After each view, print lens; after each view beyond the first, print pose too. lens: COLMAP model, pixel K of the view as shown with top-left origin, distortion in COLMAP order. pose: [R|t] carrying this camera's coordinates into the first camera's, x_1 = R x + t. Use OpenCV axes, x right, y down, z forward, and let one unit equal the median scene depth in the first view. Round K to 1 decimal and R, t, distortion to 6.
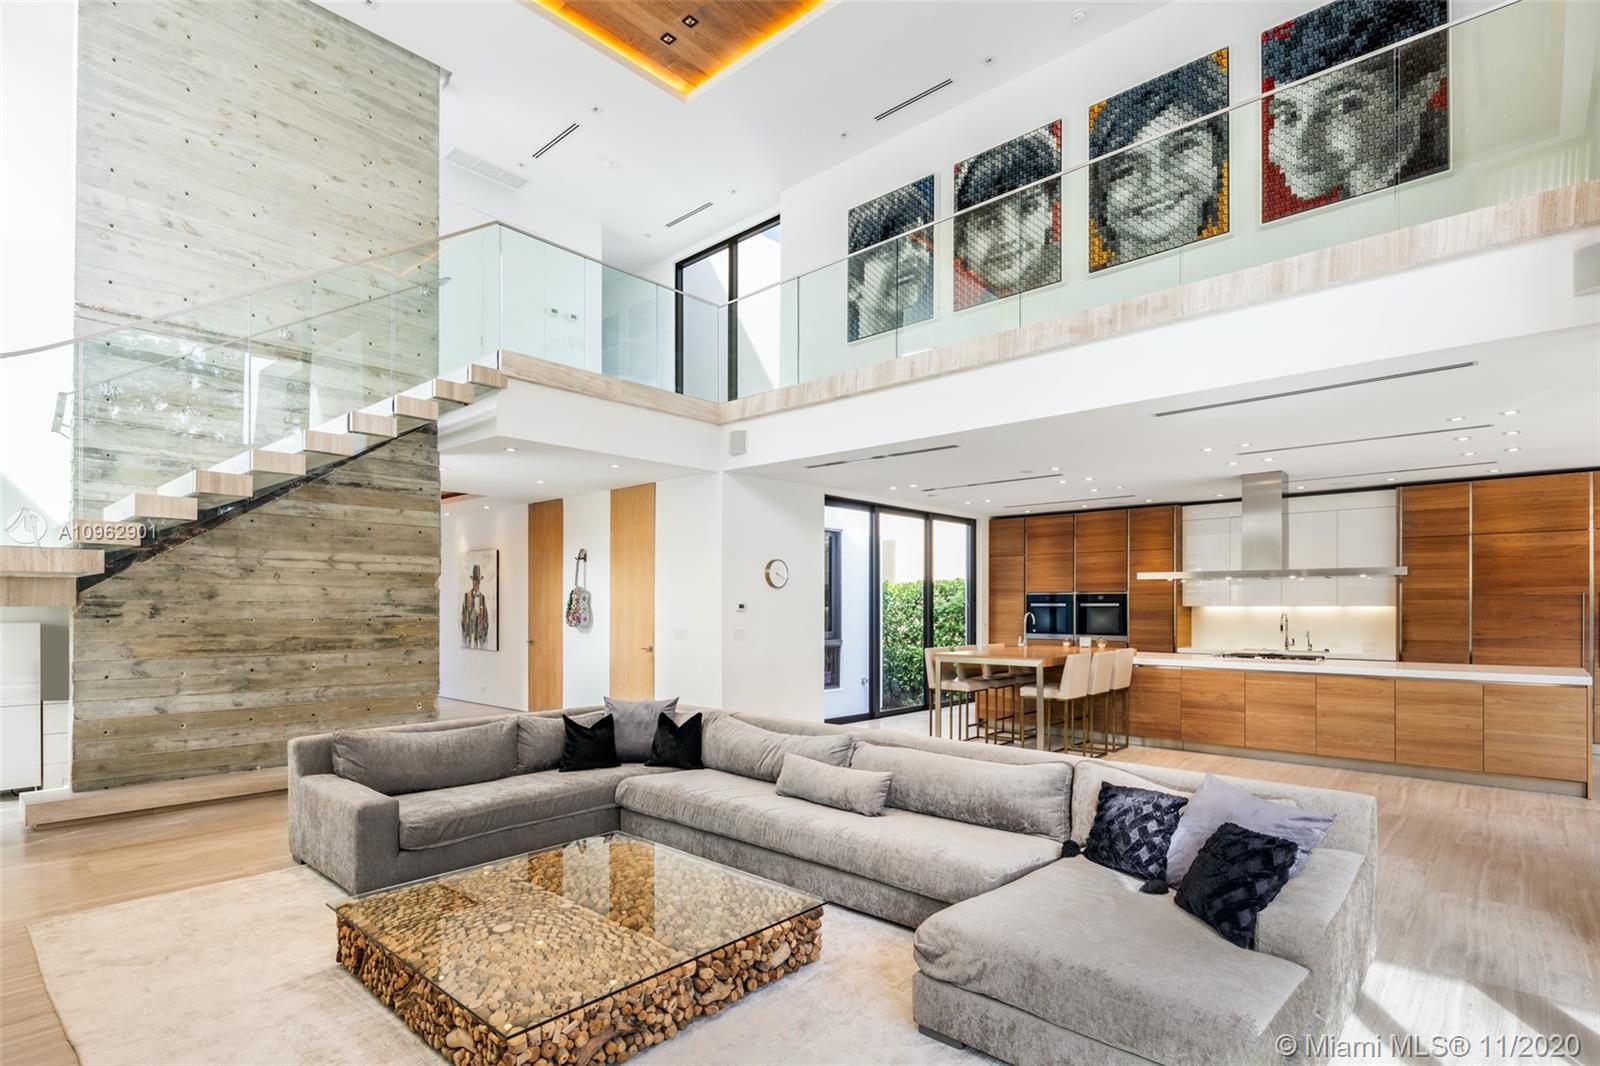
lens RADIAL K [[790.2, 0, 775.2], [0, 790.2, 605.4], [0, 0, 1]] dist [-0.006438, -0.000941]
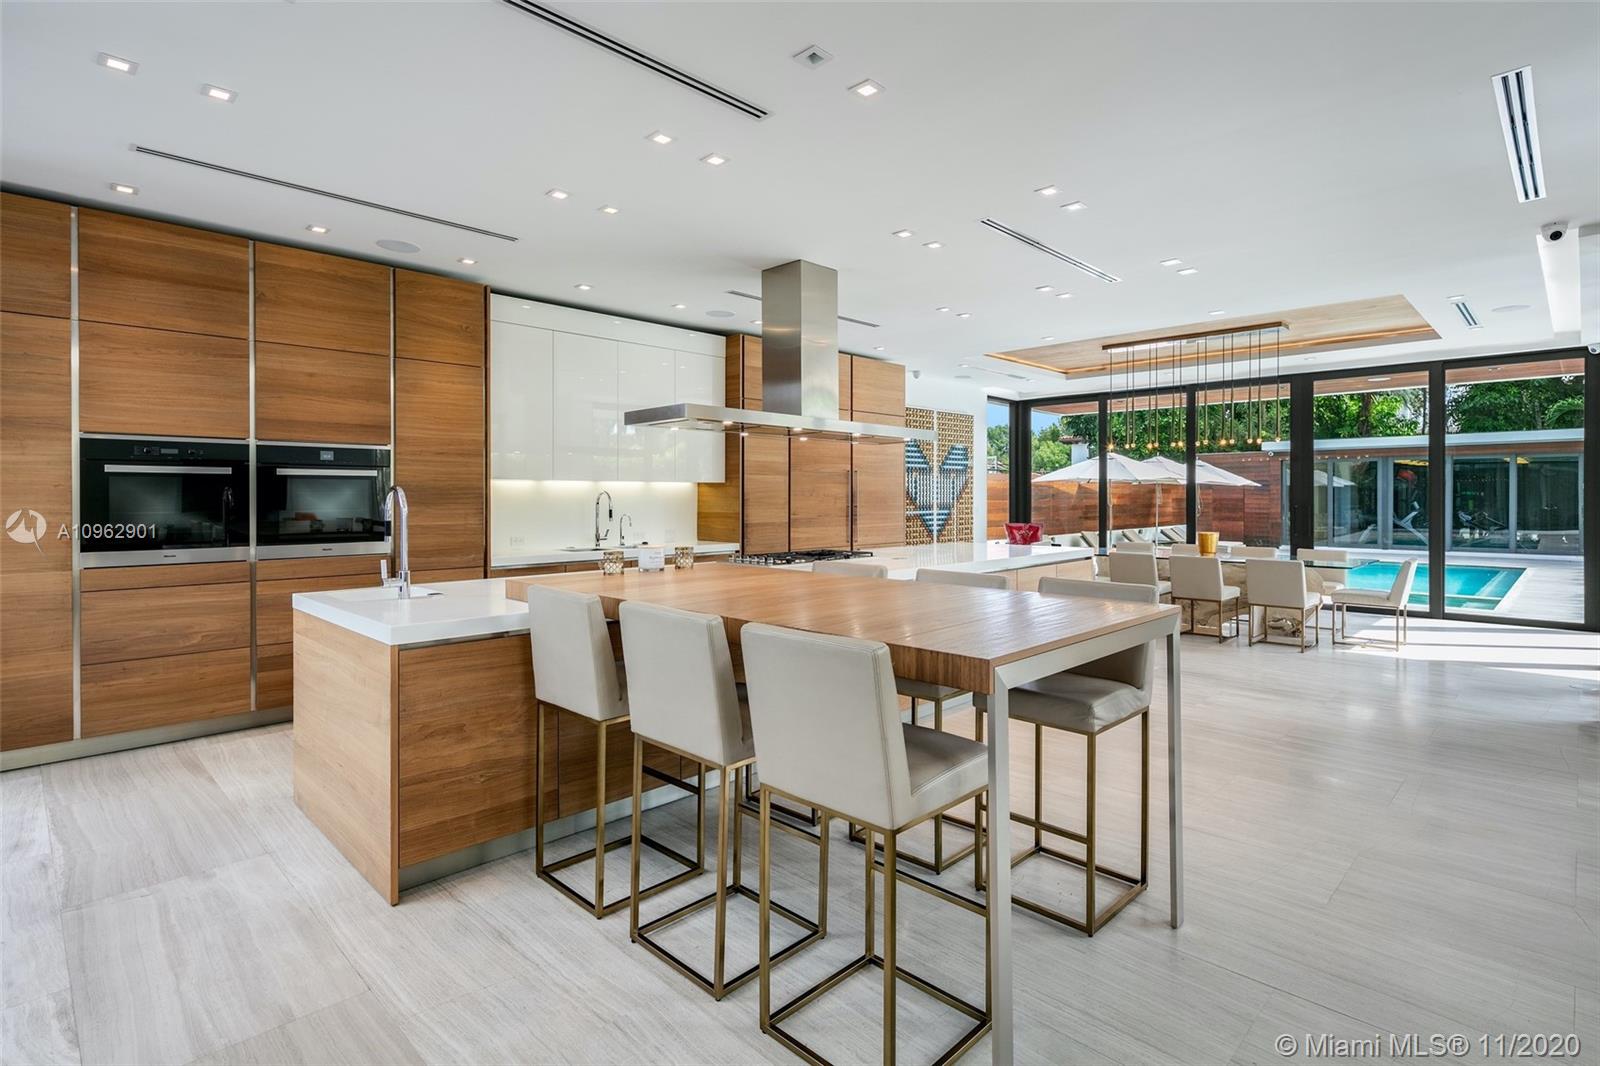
lens RADIAL K [[790.2, 0, 783.8], [0, 790.2, 499.7], [0, 0, 1]] dist [-0.006438, -0.000941]
pose [[0.024498, -0.001251, 0.999699, -0.014850], [0.004317, 0.999990, 0.001146, 0.020605], [-0.999691, 0.004288, 0.024503, 1.044036]]
